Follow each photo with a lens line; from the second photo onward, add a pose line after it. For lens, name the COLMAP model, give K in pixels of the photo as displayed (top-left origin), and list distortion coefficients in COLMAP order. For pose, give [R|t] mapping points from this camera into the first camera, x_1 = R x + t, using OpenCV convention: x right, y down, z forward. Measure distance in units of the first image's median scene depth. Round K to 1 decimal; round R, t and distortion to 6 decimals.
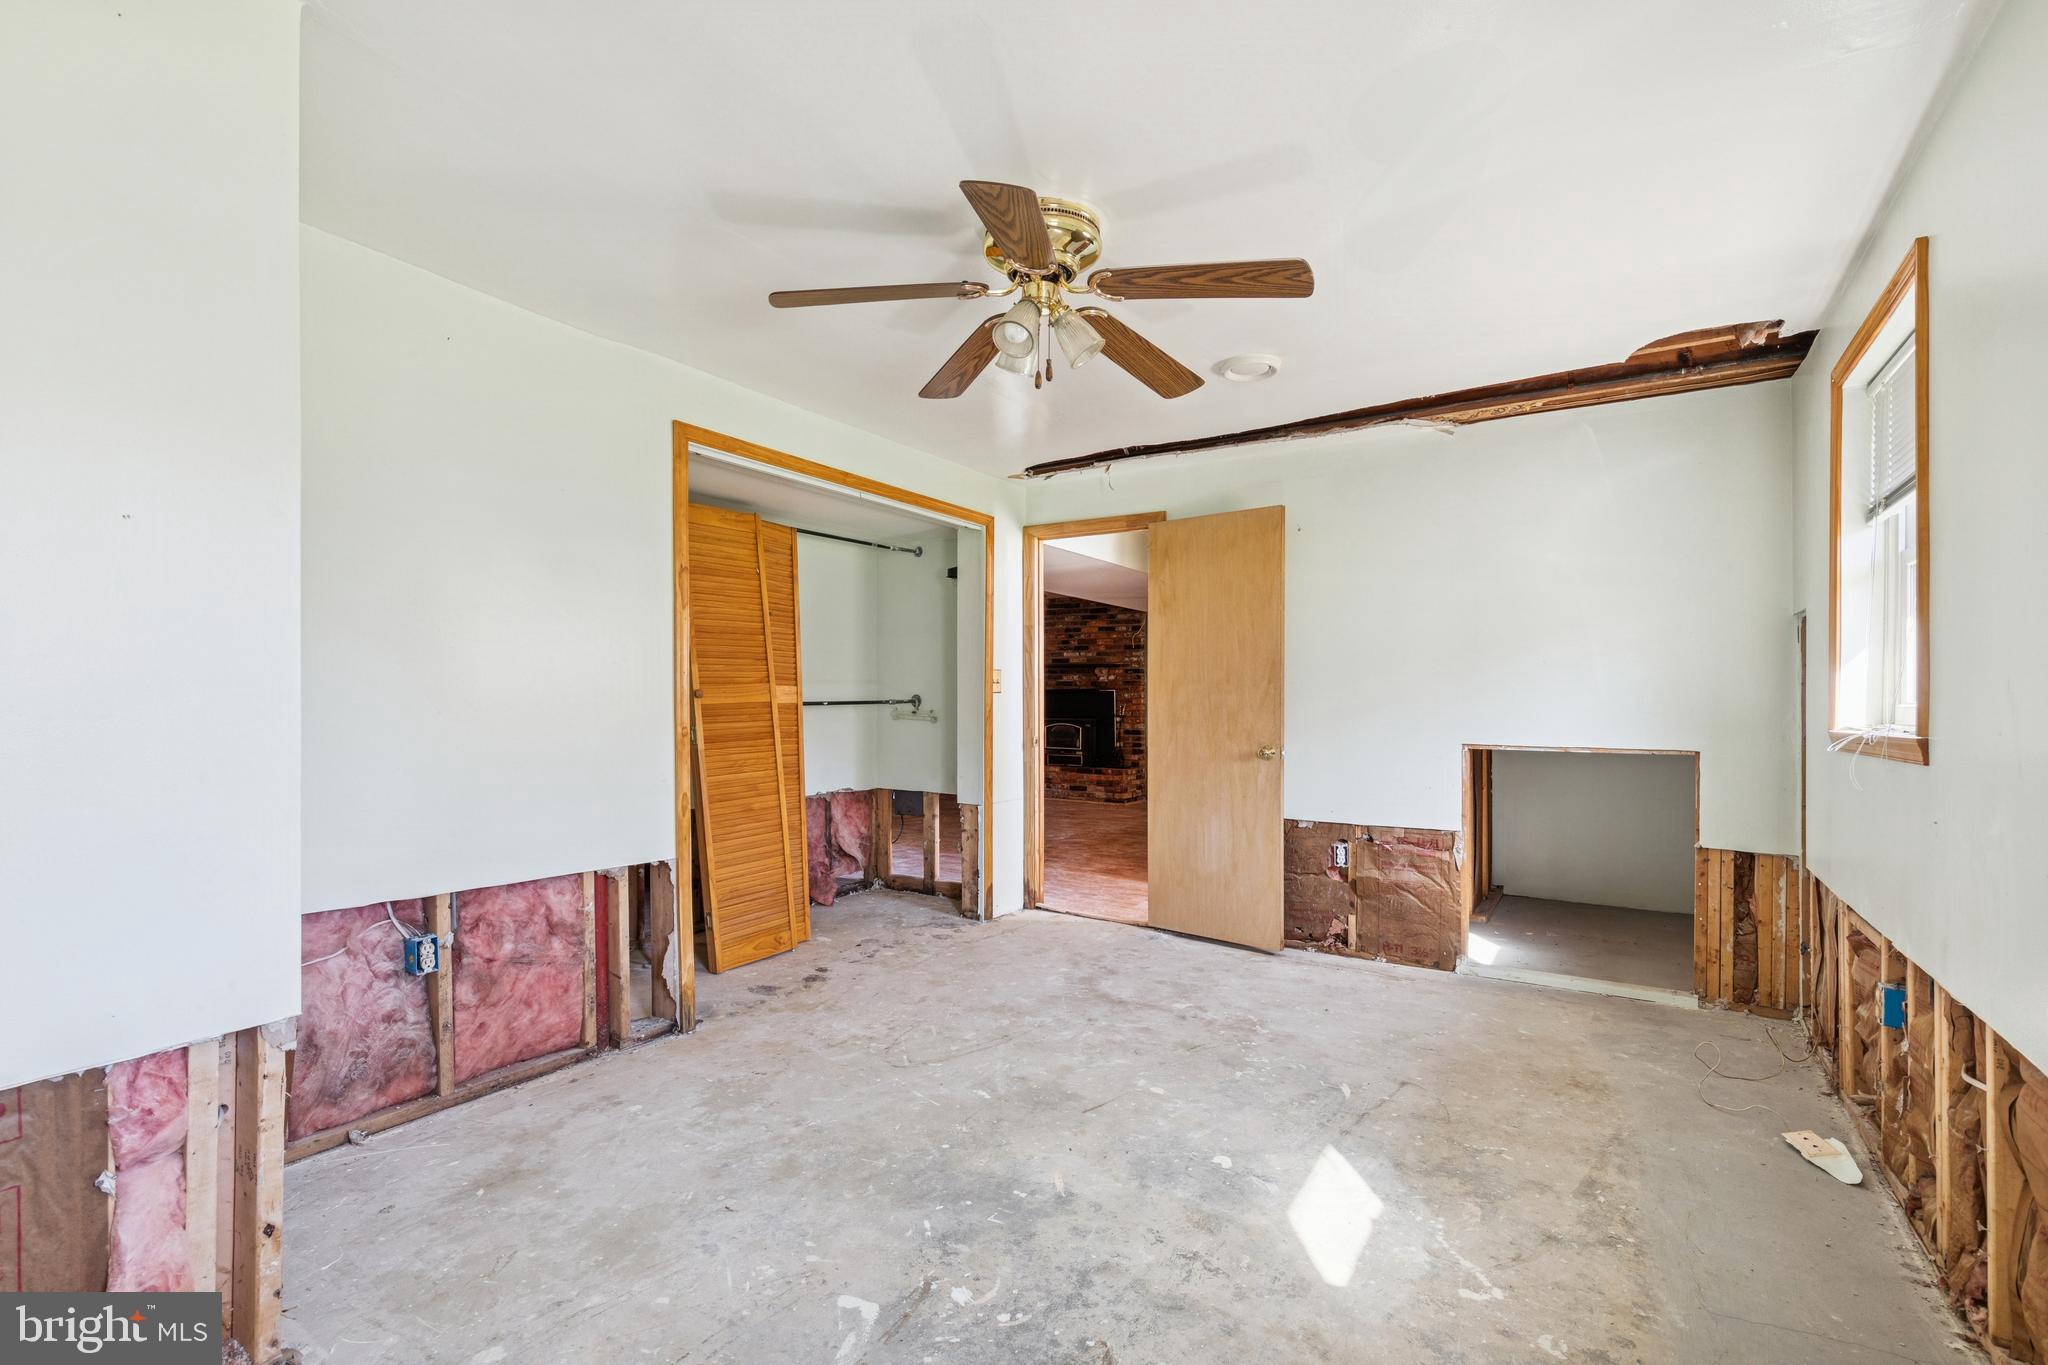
lens RADIAL K [[940.6, 0, 1038.7], [0, 940.6, 690.0], [0, 0, 1]] dist [0.006553, -0.000900]
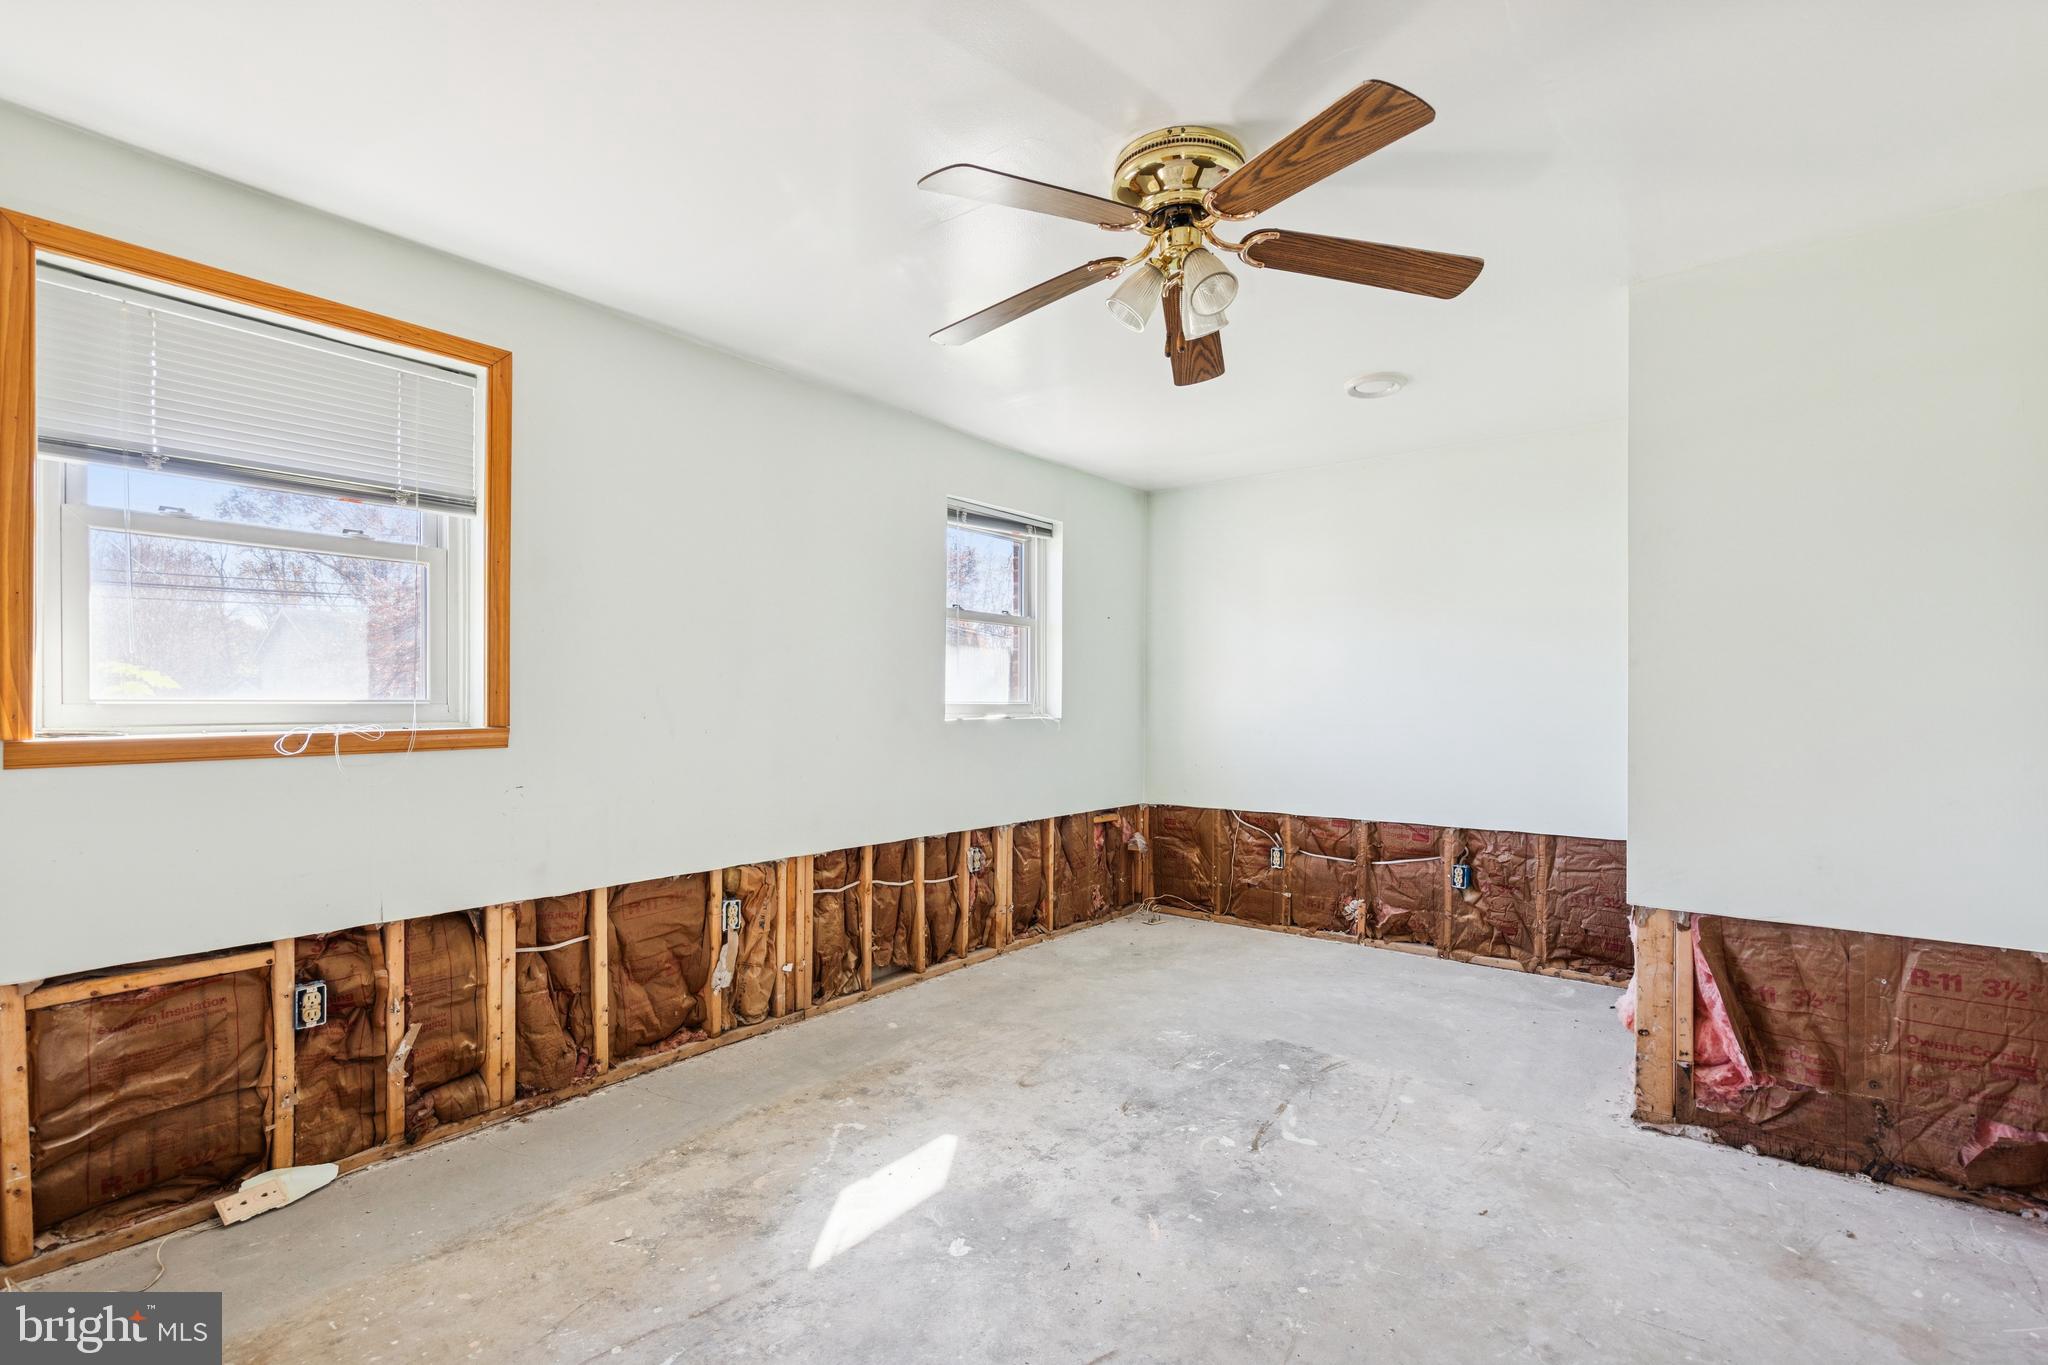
lens RADIAL K [[940.6, 0, 1038.7], [0, 940.6, 690.0], [0, 0, 1]] dist [0.006553, -0.000900]
pose [[-0.994353, -0.007037, 0.105888, 0.032418], [-0.008736, 0.999840, -0.015593, 0.009161], [-0.105761, -0.016430, -0.994256, 1.591561]]
